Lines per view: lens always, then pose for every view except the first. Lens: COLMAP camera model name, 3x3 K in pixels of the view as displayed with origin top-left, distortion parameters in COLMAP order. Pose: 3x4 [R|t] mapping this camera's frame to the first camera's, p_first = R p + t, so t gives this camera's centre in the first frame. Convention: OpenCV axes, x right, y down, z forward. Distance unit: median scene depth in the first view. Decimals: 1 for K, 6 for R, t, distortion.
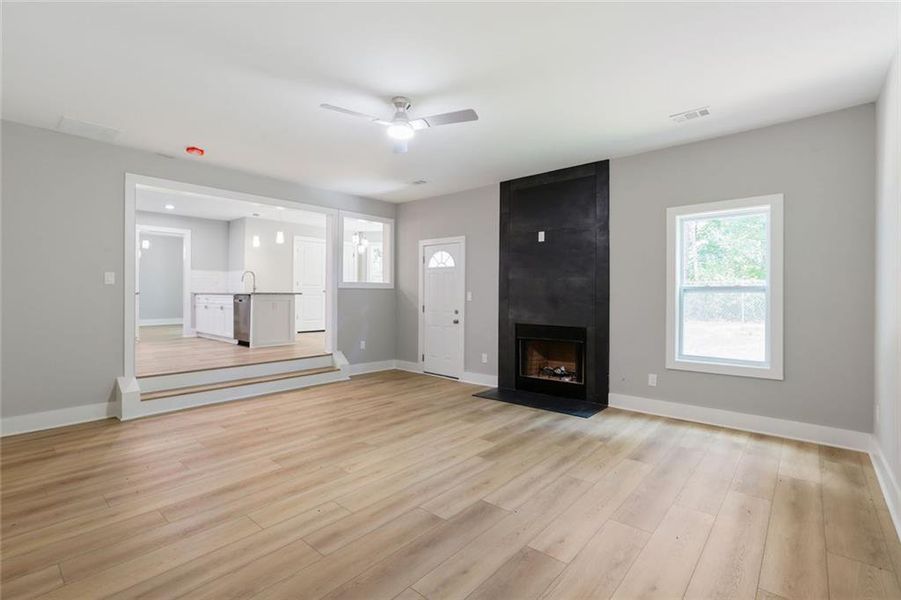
lens RADIAL K [[416.0, 0, 445.8], [0, 416.0, 293.0], [0, 0, 1]] dist [-0.042095, 0.022686]
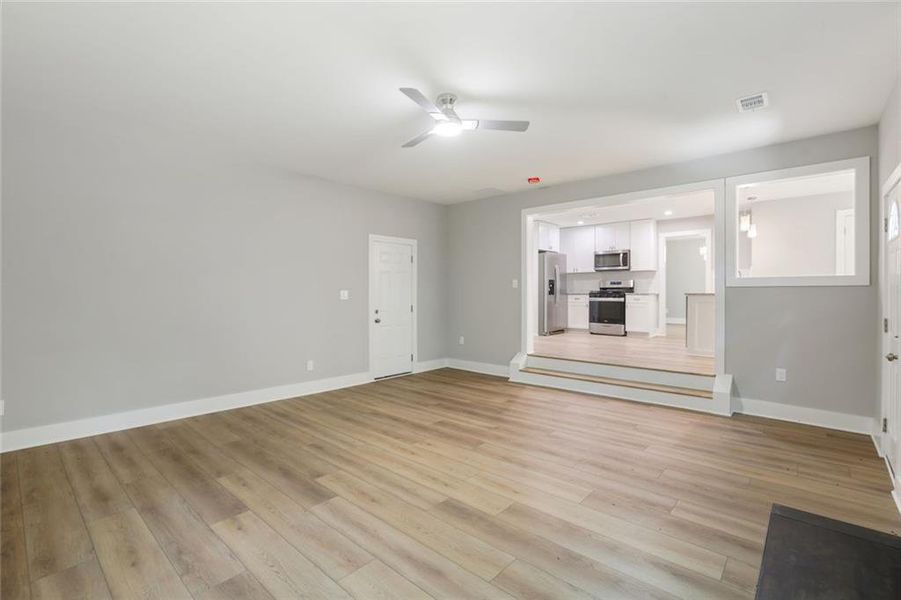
lens RADIAL K [[411.8, 0, 451.8], [0, 411.8, 298.0], [0, 0, 1]] dist [-0.048063, 0.017738]
pose [[-0.004345, 0.007647, -0.999961, 0.620898], [-0.000370, 0.999971, 0.007649, 0.003935], [0.999990, 0.000403, -0.004342, 0.736272]]
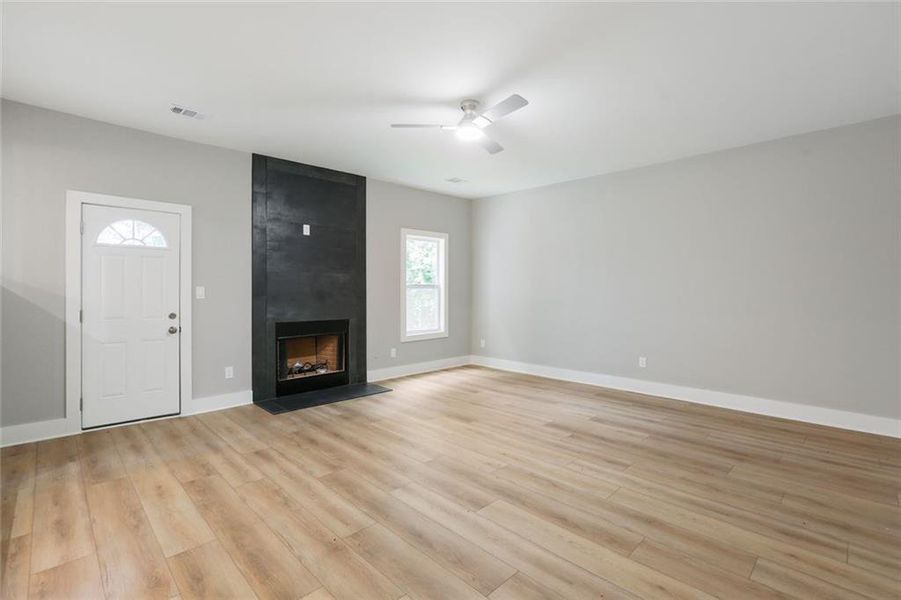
lens RADIAL K [[416.0, 0, 445.8], [0, 416.0, 293.0], [0, 0, 1]] dist [-0.042095, 0.022686]
pose [[0.081245, -0.009211, 0.996652, -0.833343], [-0.002834, 0.999951, 0.009472, 0.000739], [-0.996690, -0.003594, 0.081215, 0.706936]]
